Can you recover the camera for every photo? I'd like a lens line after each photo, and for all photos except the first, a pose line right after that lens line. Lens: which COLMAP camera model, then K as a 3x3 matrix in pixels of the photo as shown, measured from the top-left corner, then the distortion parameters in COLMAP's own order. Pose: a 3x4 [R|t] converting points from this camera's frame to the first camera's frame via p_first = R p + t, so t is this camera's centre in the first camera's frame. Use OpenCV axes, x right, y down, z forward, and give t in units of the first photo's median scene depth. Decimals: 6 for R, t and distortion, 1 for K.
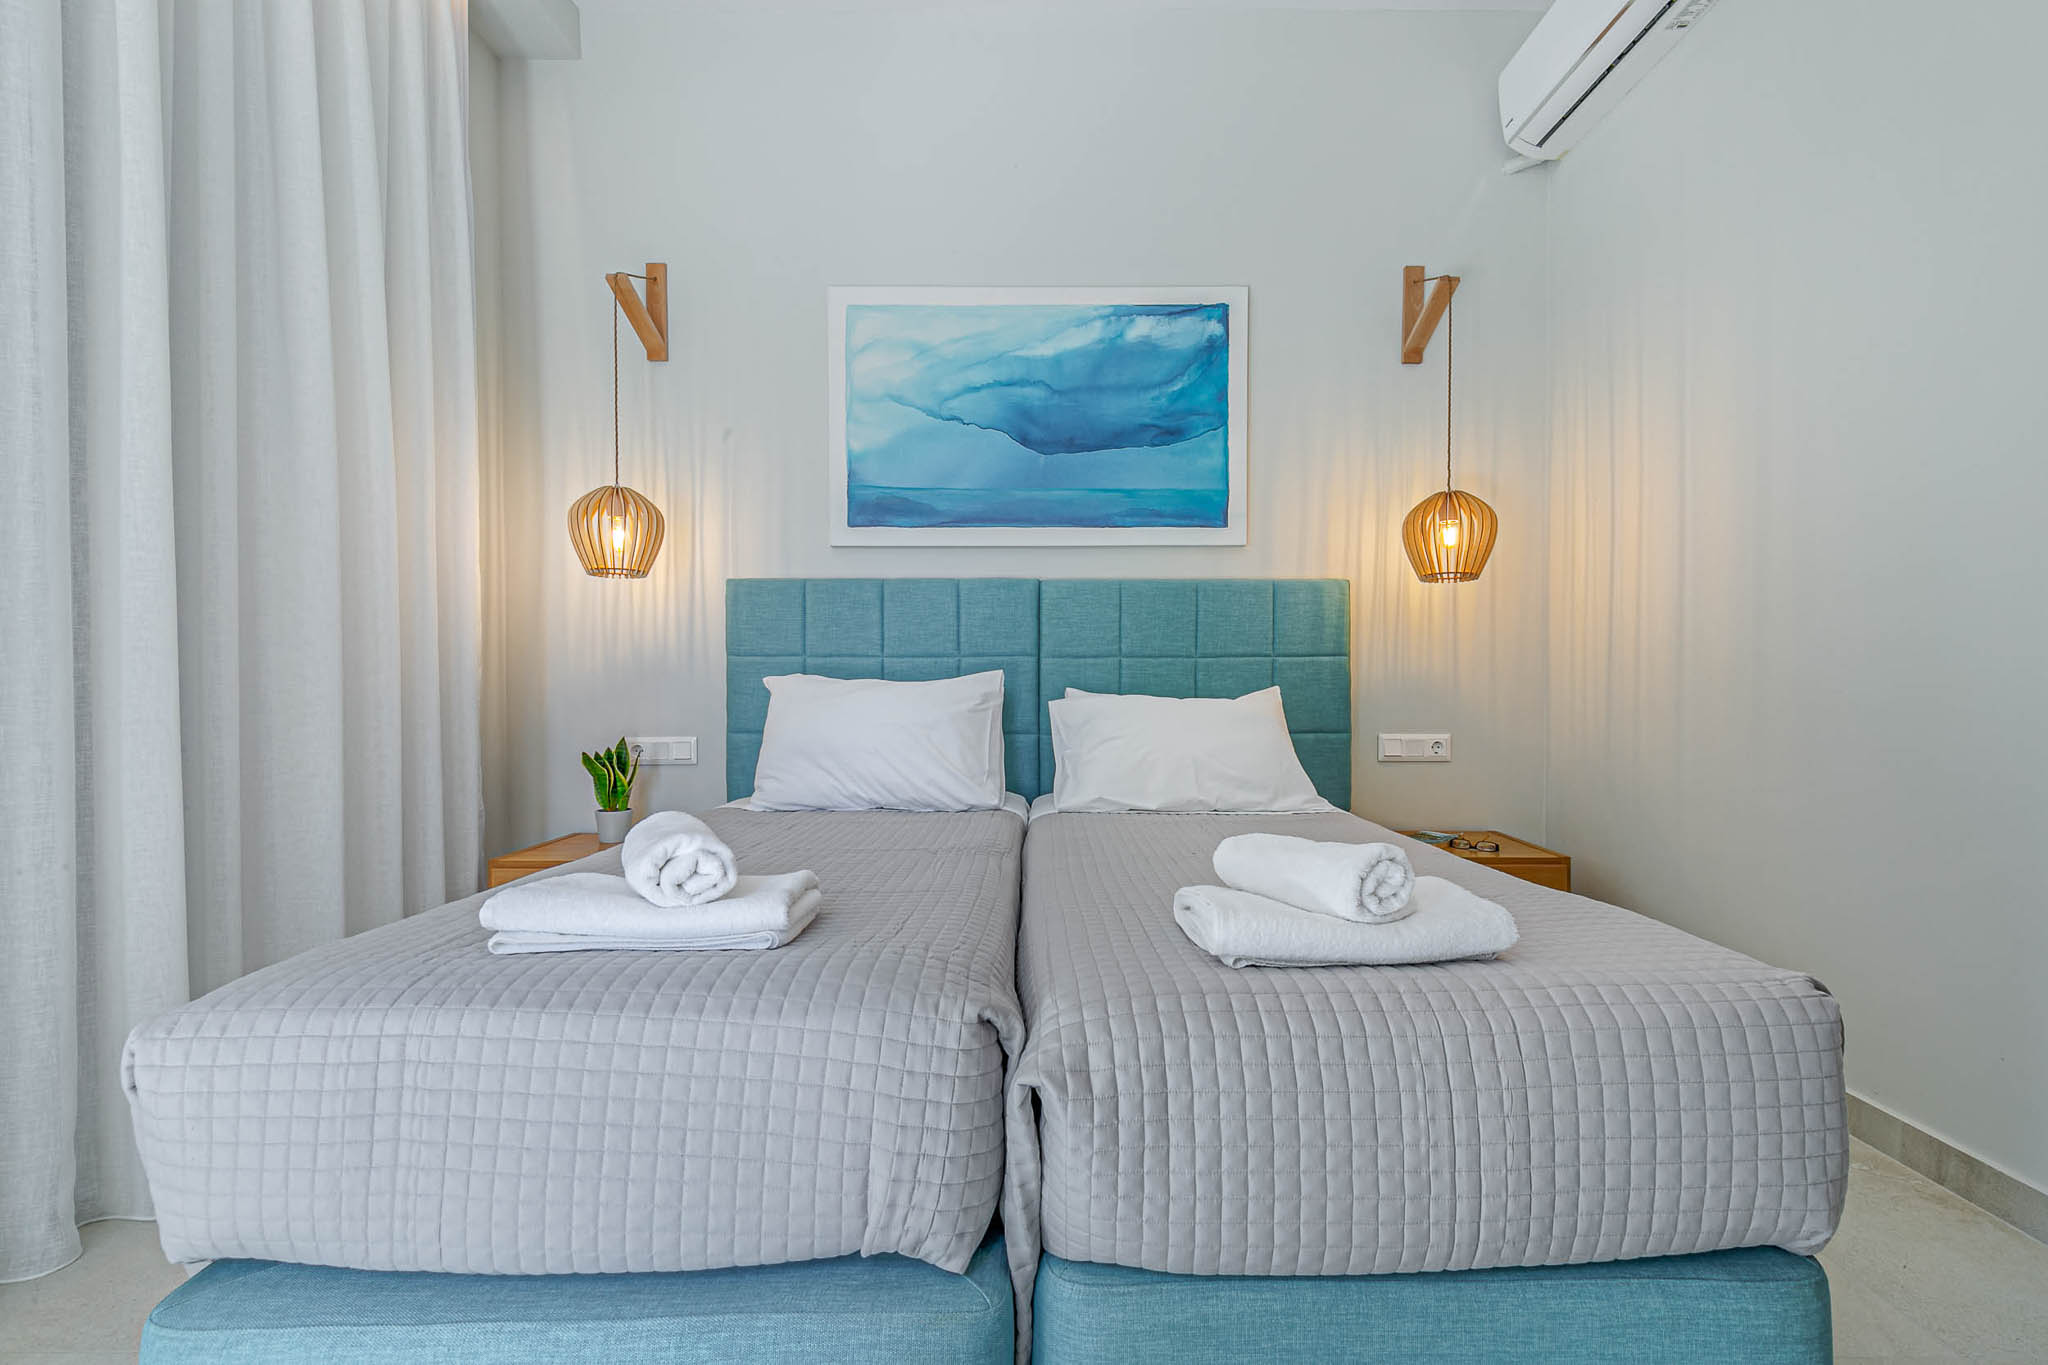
lens RADIAL K [[927.3, 0, 1045.0], [0, 927.3, 689.5], [0, 0, 1]] dist [0.015148, -0.000109]
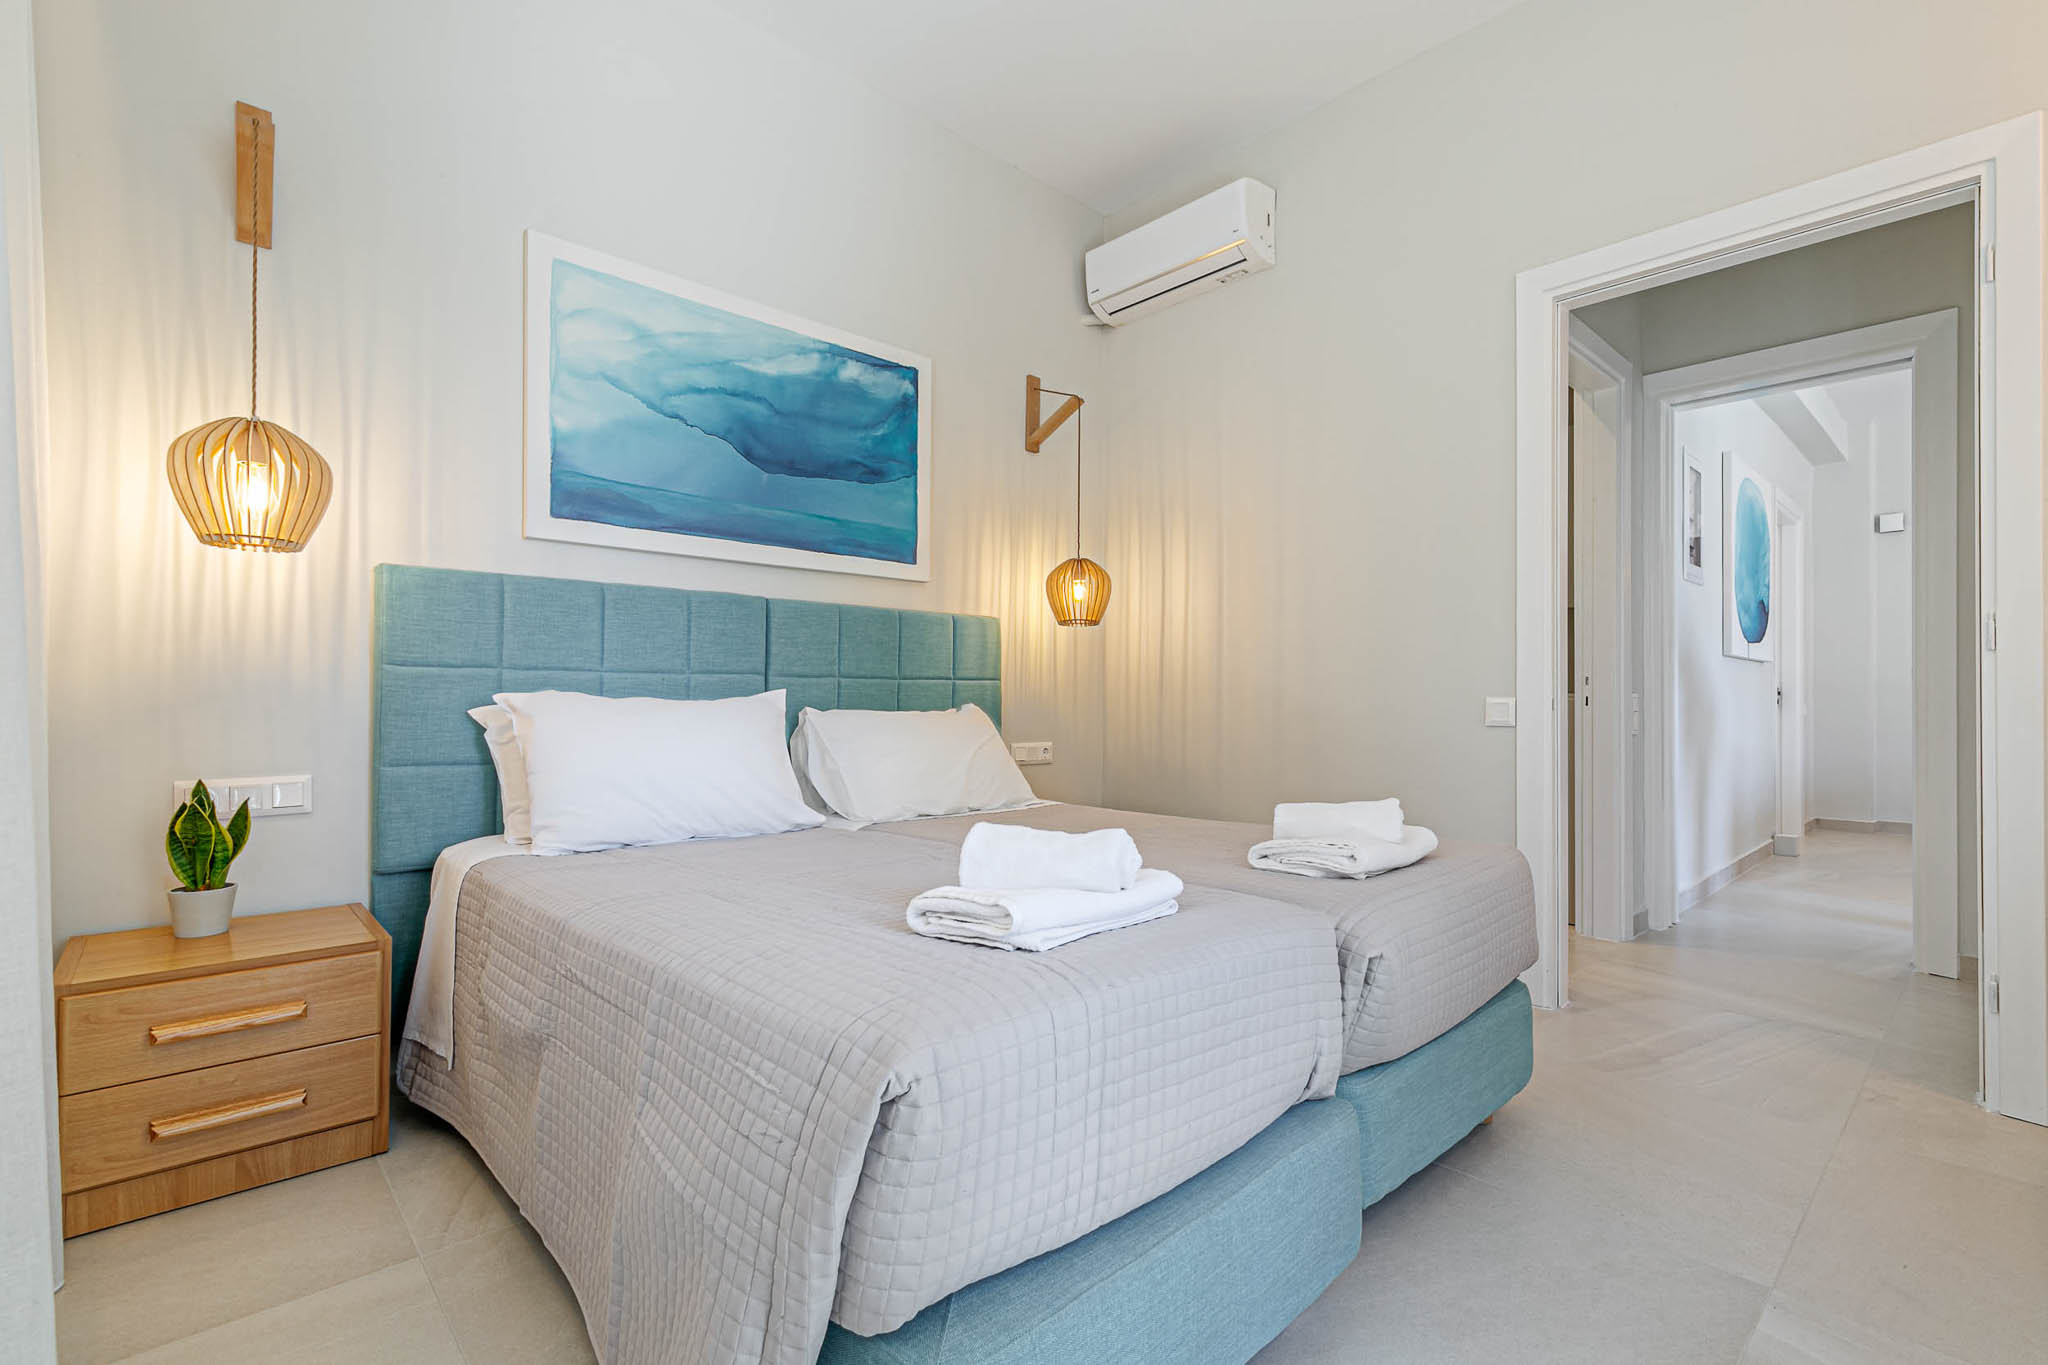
lens RADIAL K [[934.3, 0, 1066.9], [0, 934.3, 694.8], [0, 0, 1]] dist [-0.000663, -0.000250]
pose [[0.707517, 0.006912, 0.706662, -0.480090], [0.003146, 0.999911, -0.012931, -0.000787], [-0.706689, 0.011372, 0.707433, 0.067046]]
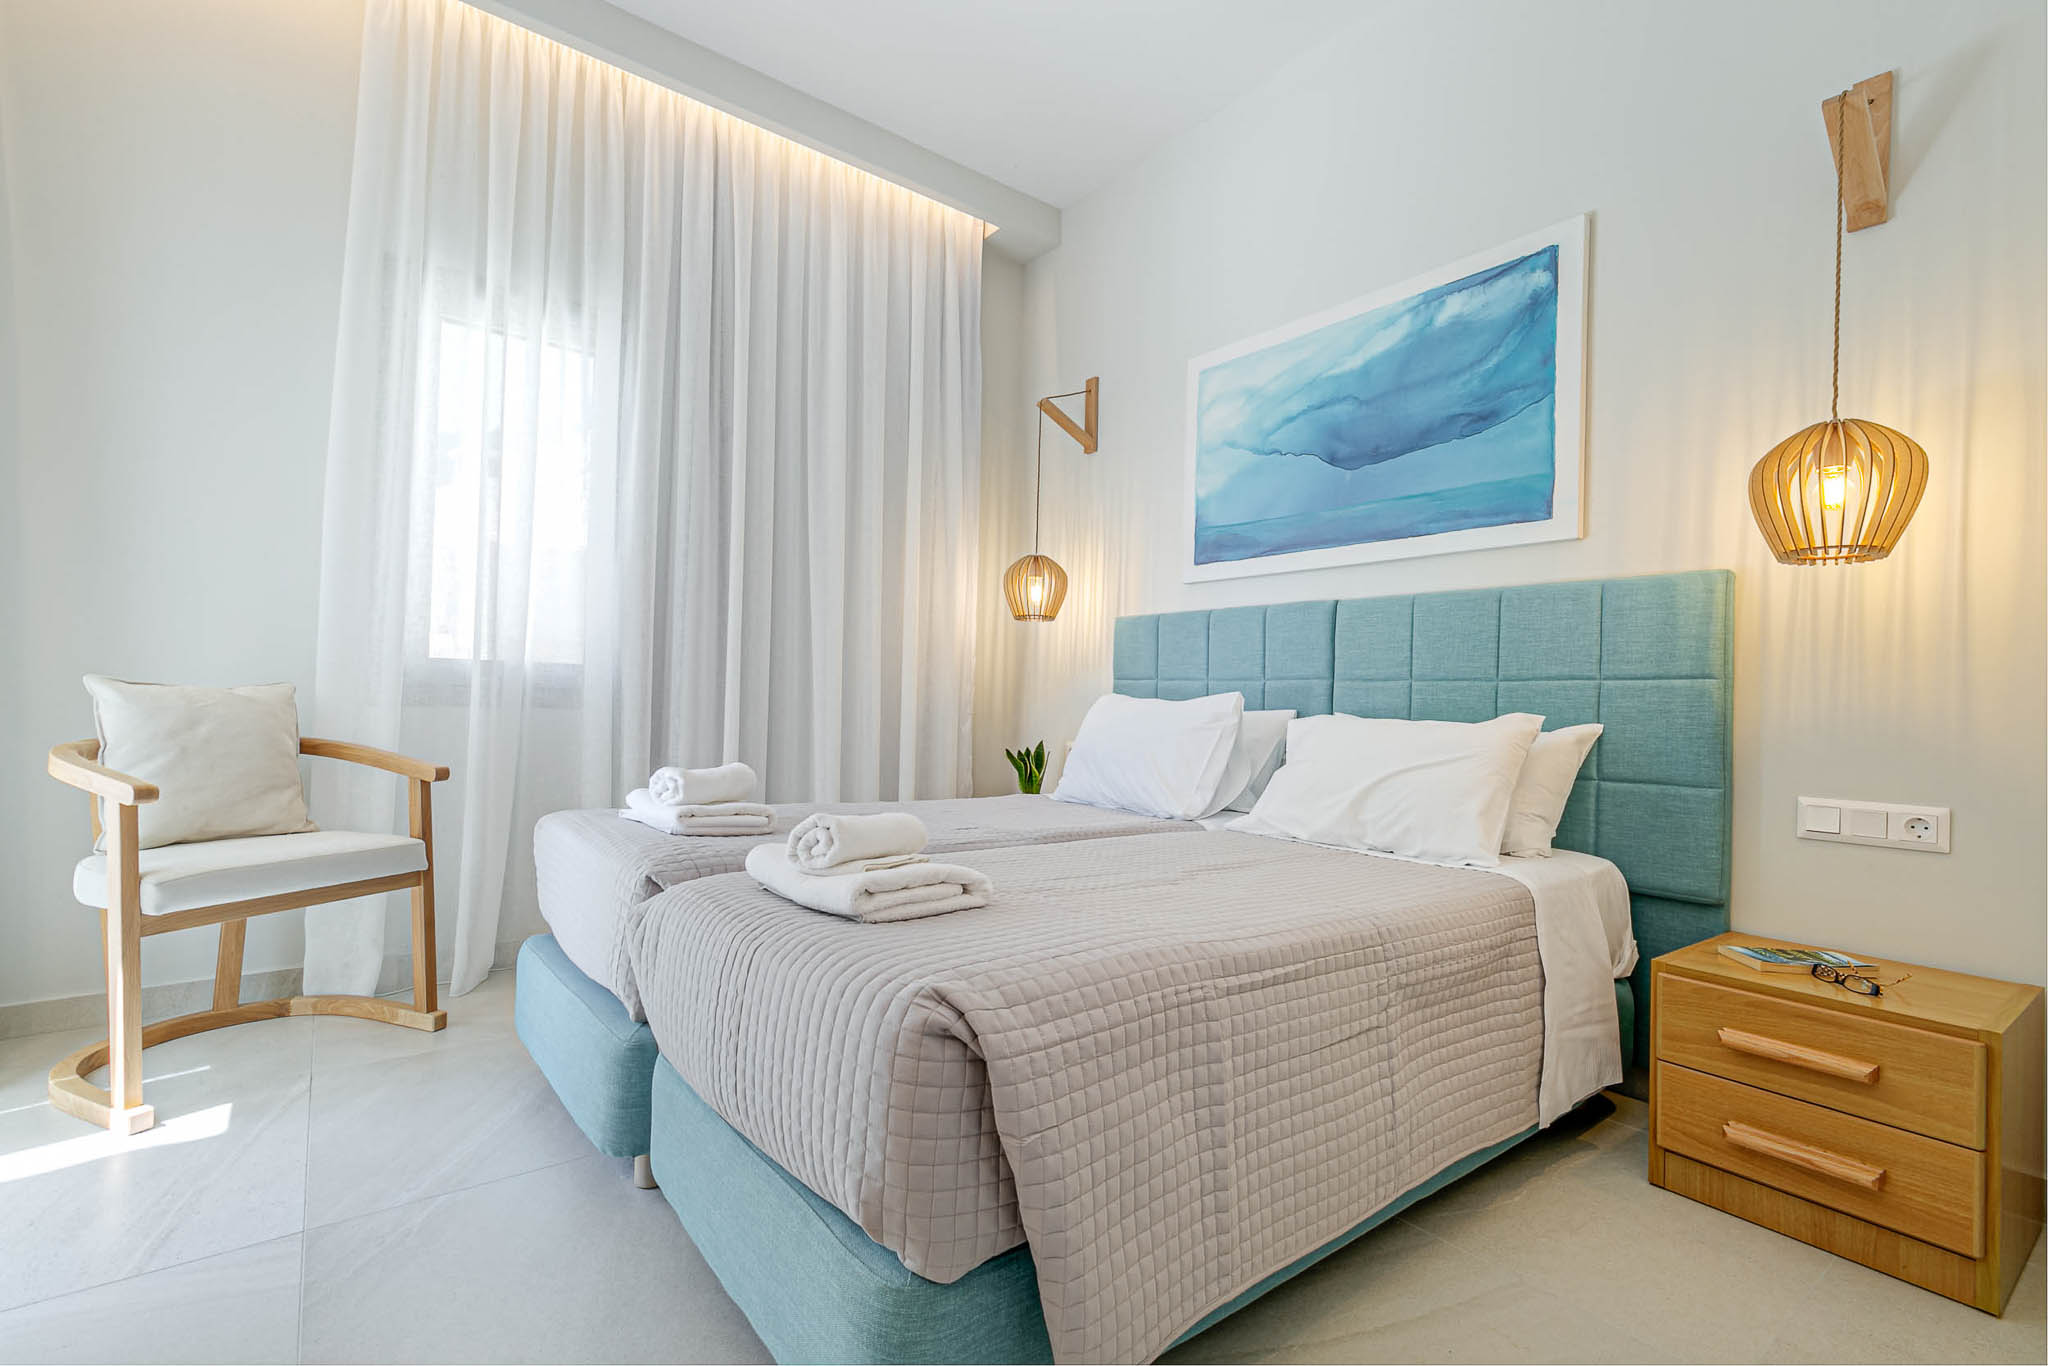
lens RADIAL K [[927.3, 0, 1045.0], [0, 927.3, 690.0], [0, 0, 1]] dist [0.015148, -0.000109]
pose [[0.621142, 0.007237, -0.783665, 0.559795], [-0.037982, 0.999060, -0.020879, 0.006322], [0.782777, 0.042734, 0.620833, 0.164699]]
